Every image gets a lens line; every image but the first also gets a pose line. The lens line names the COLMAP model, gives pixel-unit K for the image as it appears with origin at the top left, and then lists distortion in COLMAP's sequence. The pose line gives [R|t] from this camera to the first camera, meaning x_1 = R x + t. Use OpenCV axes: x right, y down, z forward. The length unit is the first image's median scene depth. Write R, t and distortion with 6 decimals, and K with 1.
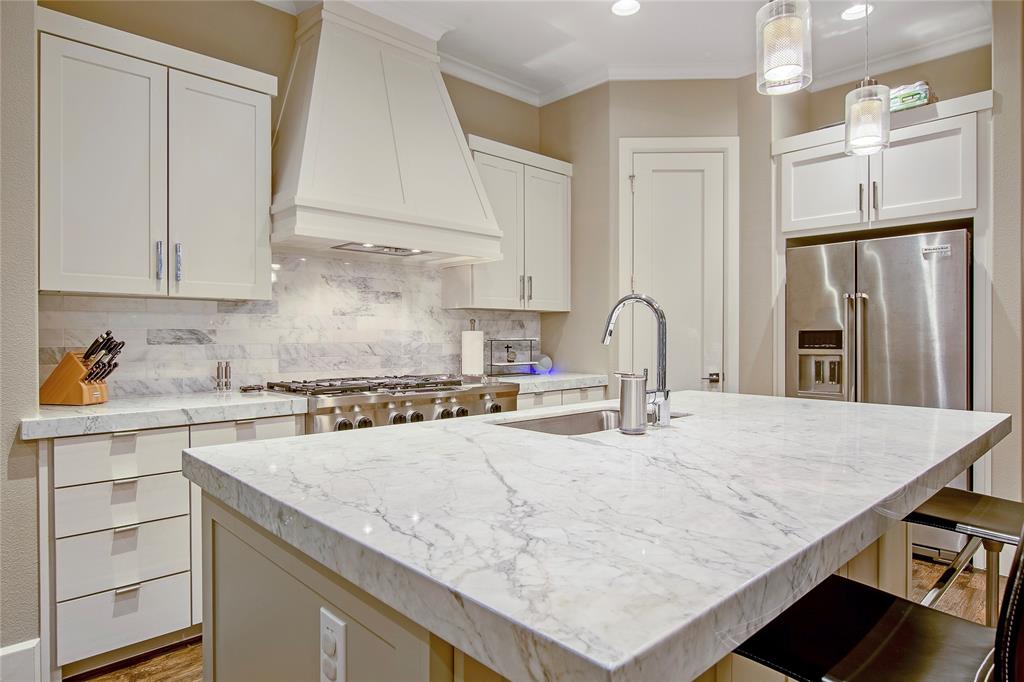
lens RADIAL K [[585.9, 0, 490.4], [0, 585.9, 336.2], [0, 0, 1]] dist [-0.011489, 0.000995]
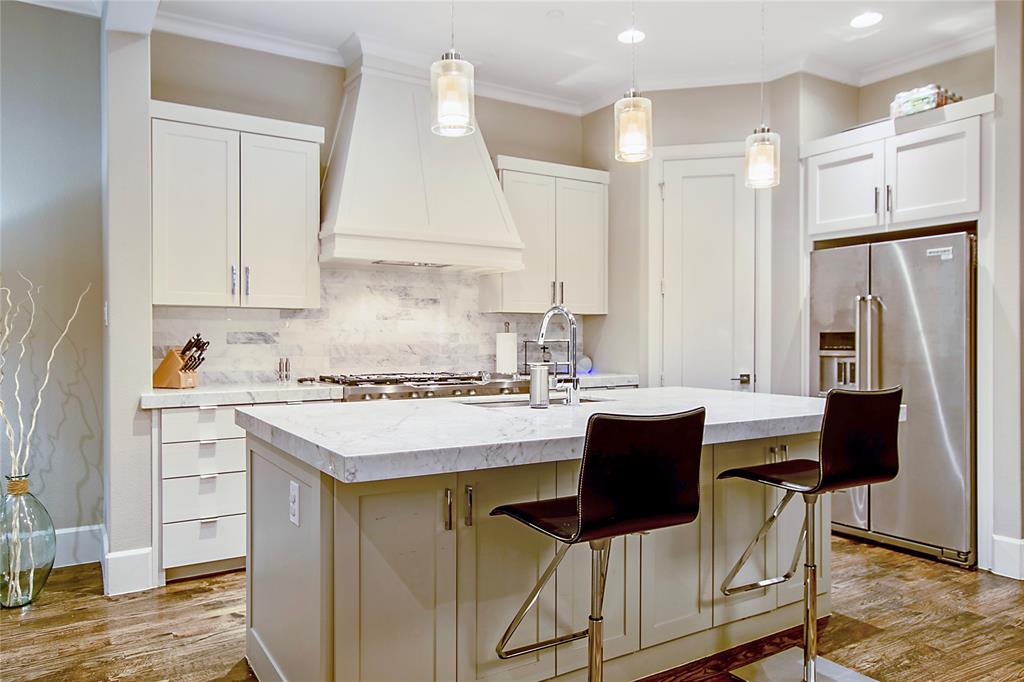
lens RADIAL K [[705.2, 0, 510.1], [0, 705.2, 336.5], [0, 0, 1]] dist [-0.005550, 0.008404]
pose [[0.983939, 0.000168, -0.178506, 0.243126], [-0.000587, 0.999997, -0.002297, 0.000792], [0.178505, 0.002365, 0.983936, -0.333758]]
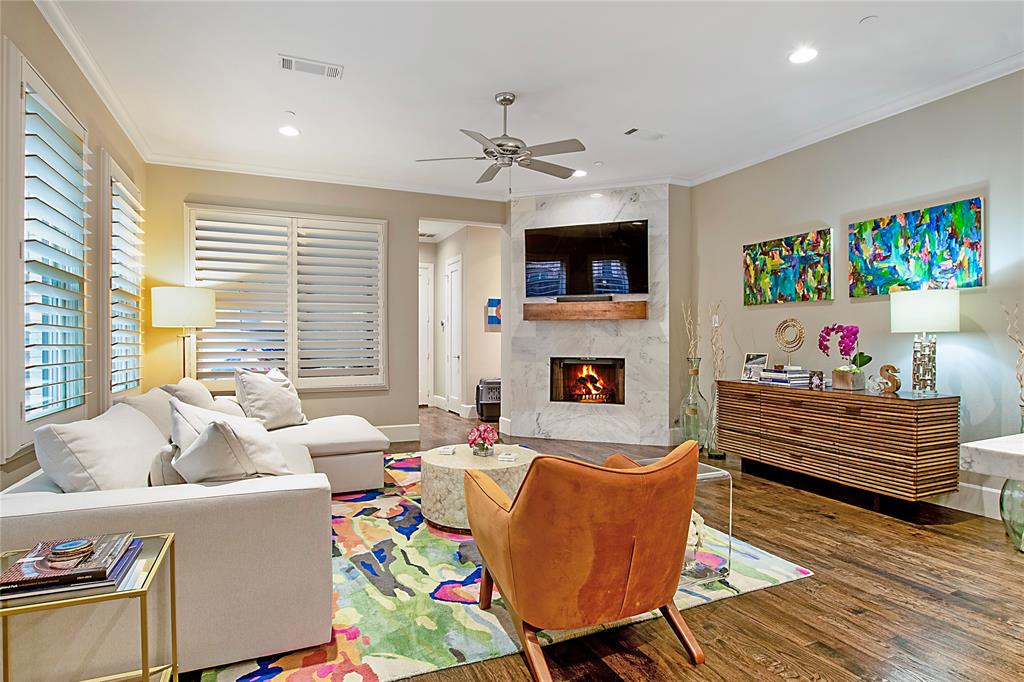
lens RADIAL K [[537.1, 0, 501.5], [0, 537.1, 344.3], [0, 0, 1]] dist [-0.020135, -0.002332]
pose [[-0.320136, 0.009400, -0.947325, 0.532144], [-0.001934, 0.999942, 0.010576, 0.004666], [0.947370, 0.005218, -0.320100, -0.071617]]
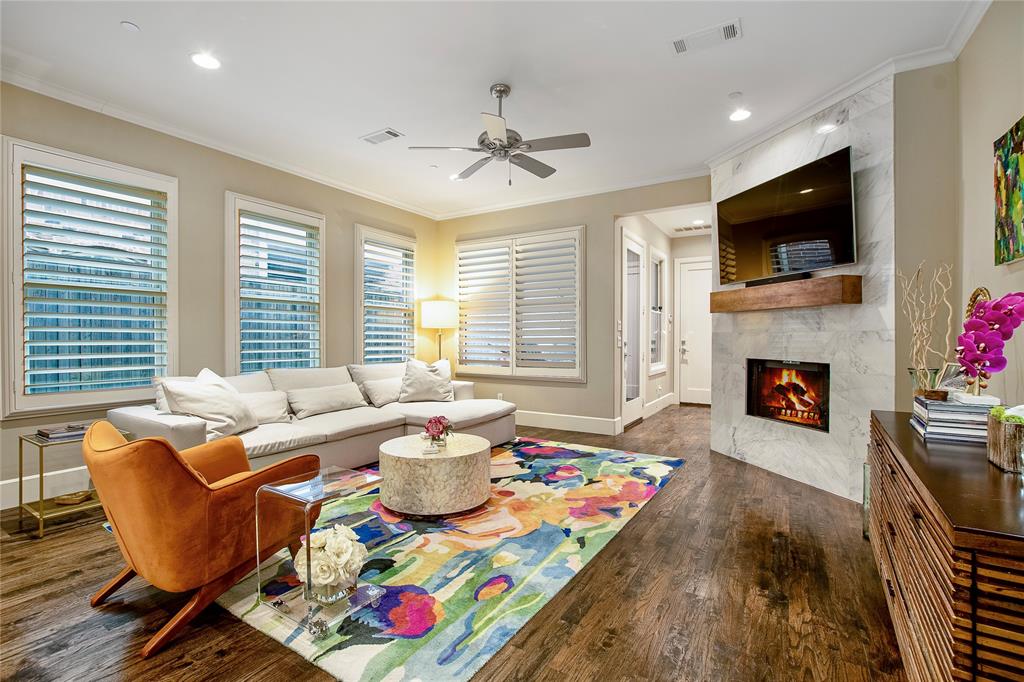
lens RADIAL K [[466.1, 0, 506.9], [0, 466.1, 341.3], [0, 0, 1]] dist [-0.033014, 0.005607]
pose [[-0.961590, 0.005660, -0.274430, -0.338280], [0.002337, 0.999920, 0.012436, 0.005916], [0.274479, 0.011317, -0.961527, 0.535027]]
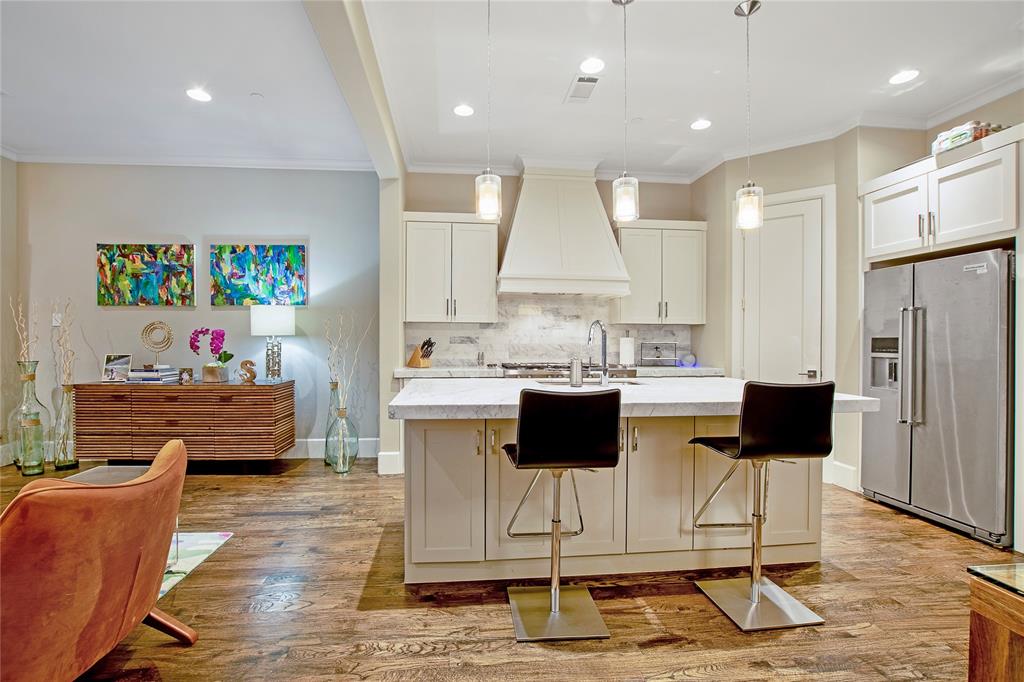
lens RADIAL K [[466.1, 0, 510.1], [0, 466.1, 340.7], [0, 0, 1]] dist [-0.033014, 0.005607]
pose [[0.809238, 0.005419, -0.587456, 0.534121], [-0.005002, 0.999985, 0.002334, -0.001820], [0.587460, 0.001050, 0.809253, -0.260829]]
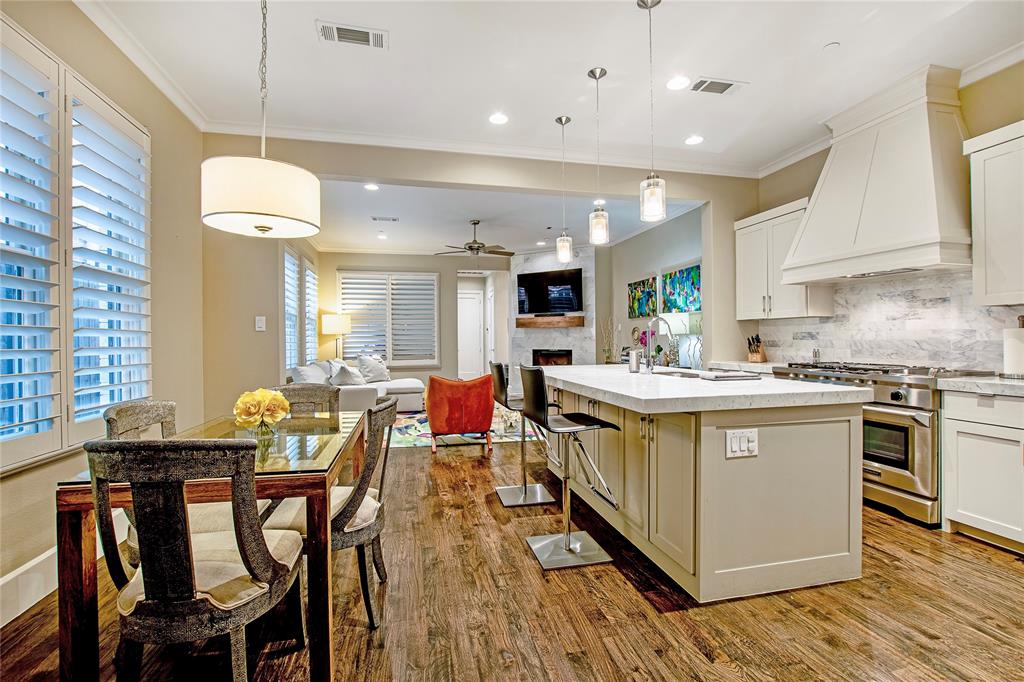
lens RADIAL K [[466.1, 0, 498.1], [0, 466.1, 341.8], [0, 0, 1]] dist [-0.033014, 0.005607]
pose [[-0.518603, 0.008933, -0.854969, 1.183444], [0.004803, 0.999960, 0.007534, 0.003527], [0.855002, -0.000200, -0.518625, 0.764620]]
